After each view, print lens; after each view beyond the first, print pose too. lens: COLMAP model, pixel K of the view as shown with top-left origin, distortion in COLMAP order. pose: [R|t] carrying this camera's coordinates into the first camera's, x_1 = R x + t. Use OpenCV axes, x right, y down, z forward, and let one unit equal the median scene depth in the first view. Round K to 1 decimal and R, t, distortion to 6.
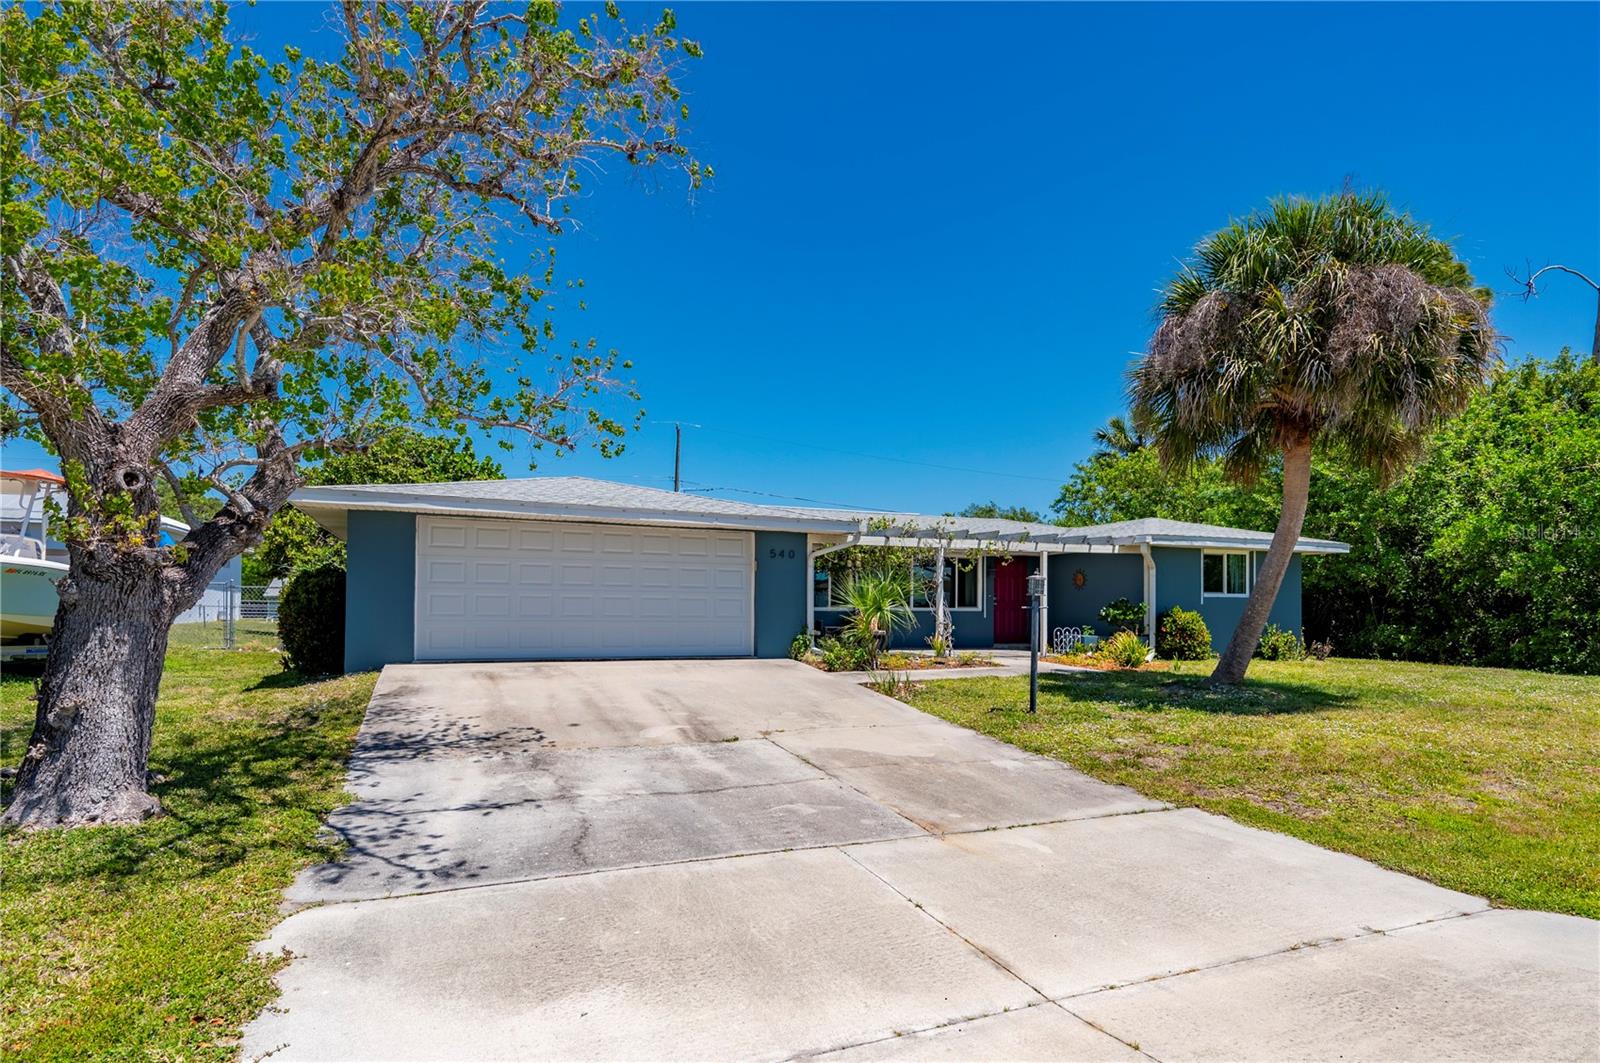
lens RADIAL K [[858.1, 0, 844.9], [0, 858.1, 606.3], [0, 0, 1]] dist [0.019996, 0.000269]
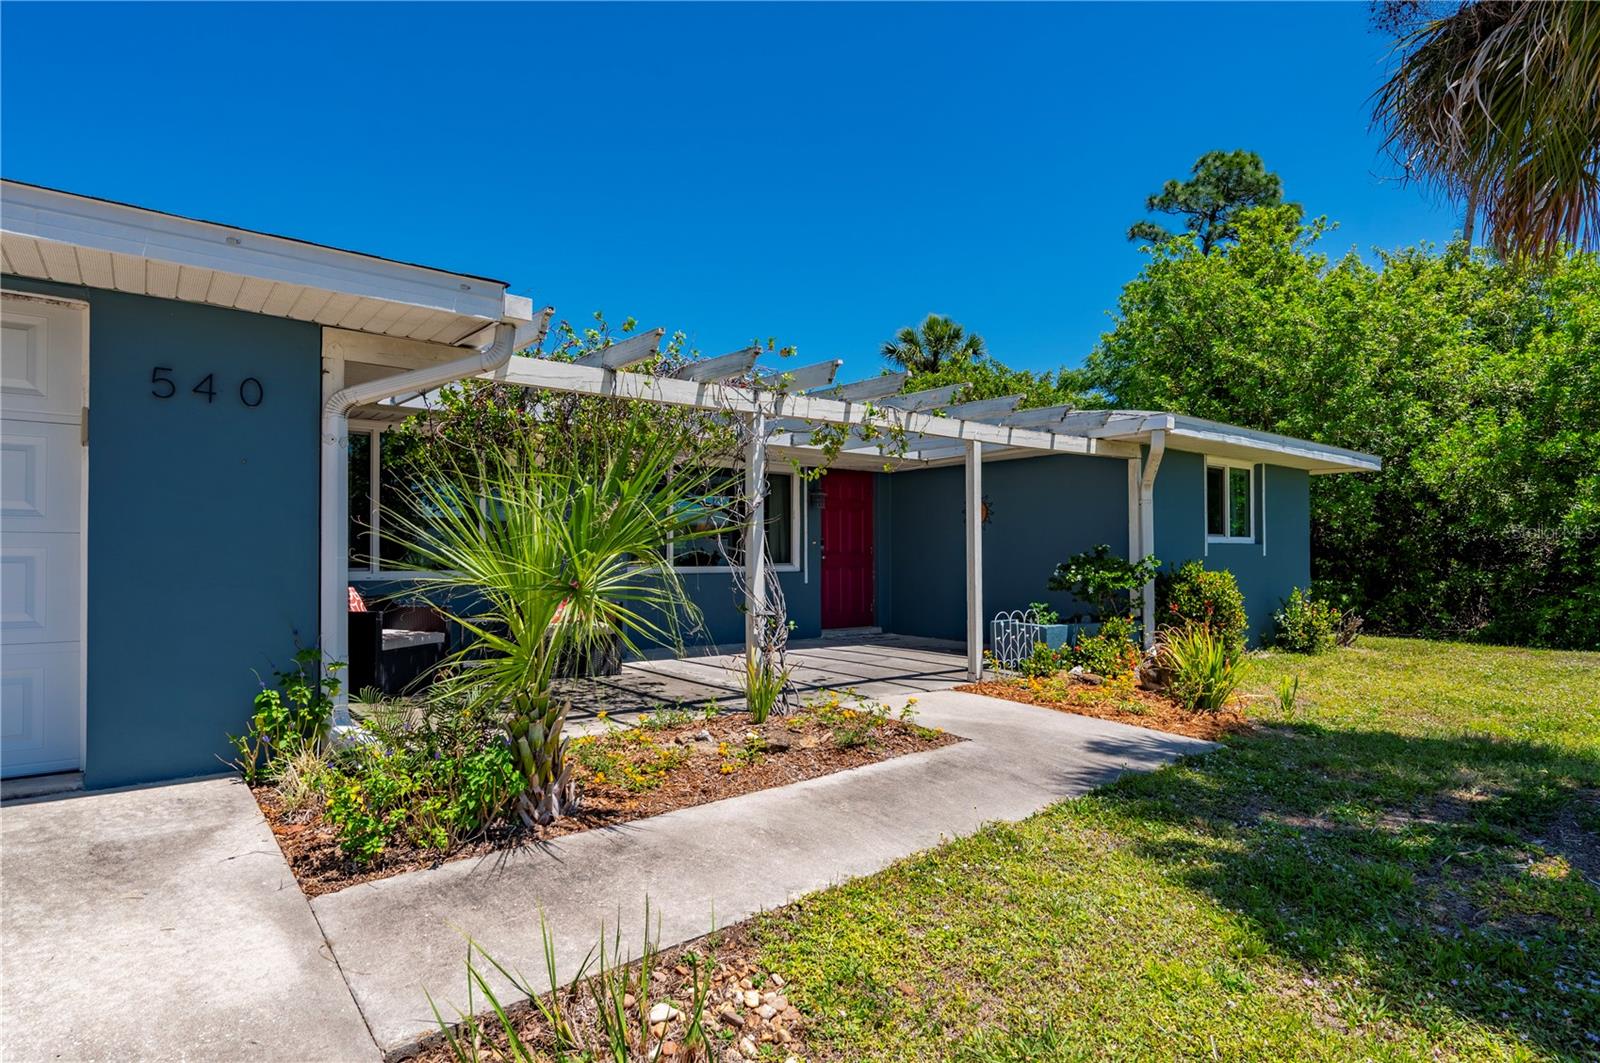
lens RADIAL K [[832.4, 0, 802.7], [0, 832.4, 568.6], [0, 0, 1]] dist [-0.004443, -0.000741]
pose [[0.968807, -0.010305, 0.247603, 0.039717], [0.006100, 0.999824, 0.017745, -0.006533], [-0.247742, -0.015681, 0.968699, 0.636839]]
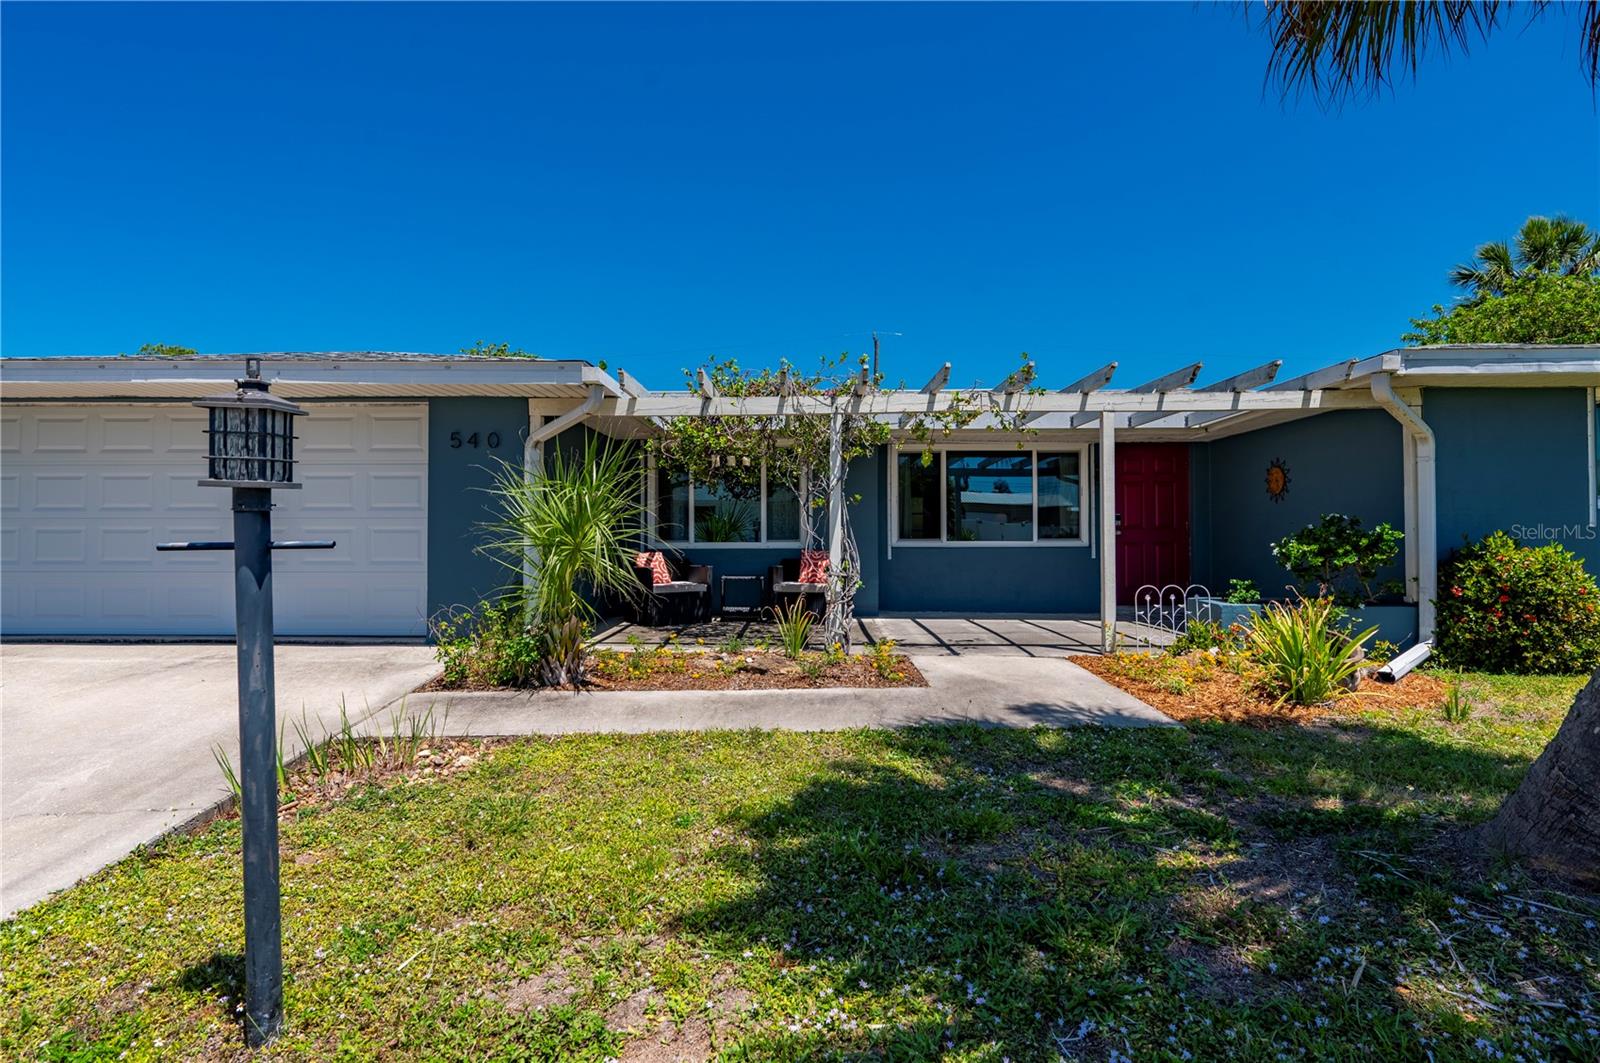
lens RADIAL K [[832.4, 0, 807.1], [0, 832.4, 528.1], [0, 0, 1]] dist [-0.004443, -0.000741]
pose [[0.906420, -0.014405, -0.422131, 0.287154], [0.008610, 0.999841, -0.015632, 0.001094], [0.422289, 0.010535, 0.906400, 0.579004]]
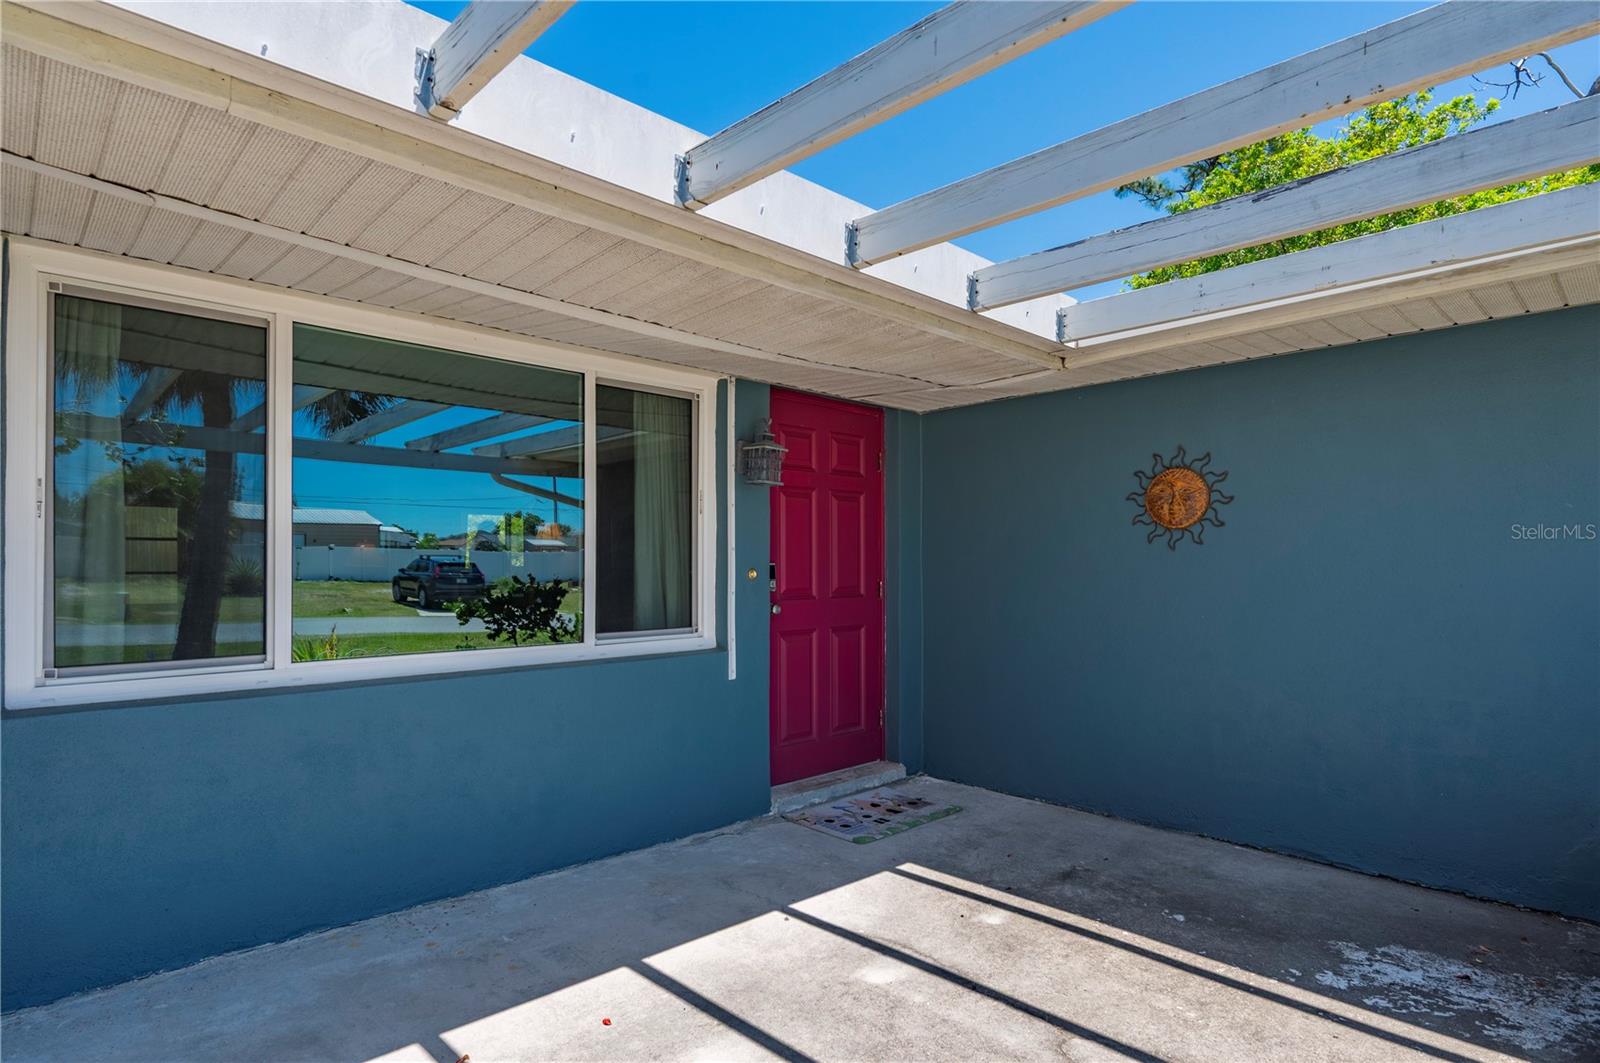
lens RADIAL K [[832.4, 0, 802.5], [0, 832.4, 538.4], [0, 0, 1]] dist [-0.004443, -0.000741]
pose [[0.939716, 0.004955, 0.341921, 0.143219], [0.005244, 0.999569, -0.028898, -0.019397], [-0.341916, 0.028949, 0.939284, 1.046500]]
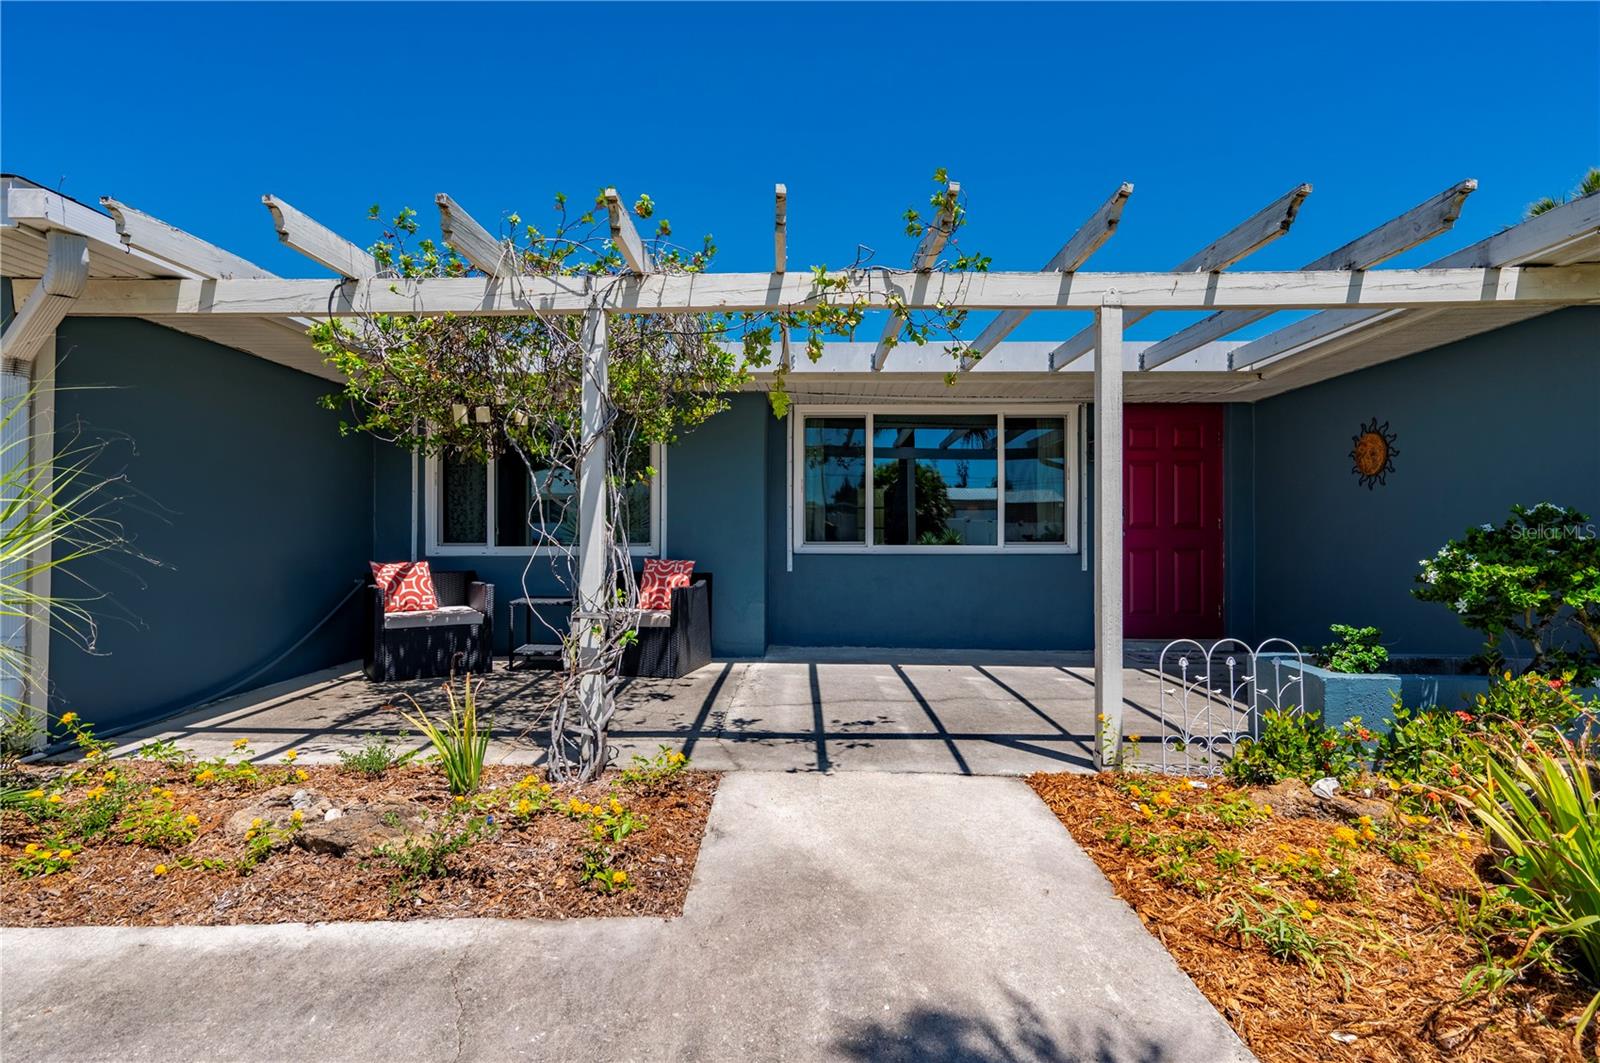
lens RADIAL K [[832.4, 0, 802.8], [0, 832.4, 536.2], [0, 0, 1]] dist [-0.004443, -0.000741]
pose [[0.907333, -0.005509, -0.420377, 0.265064], [0.005408, 0.999984, -0.001431, -0.002721], [0.420378, -0.000975, 0.907348, 0.803949]]
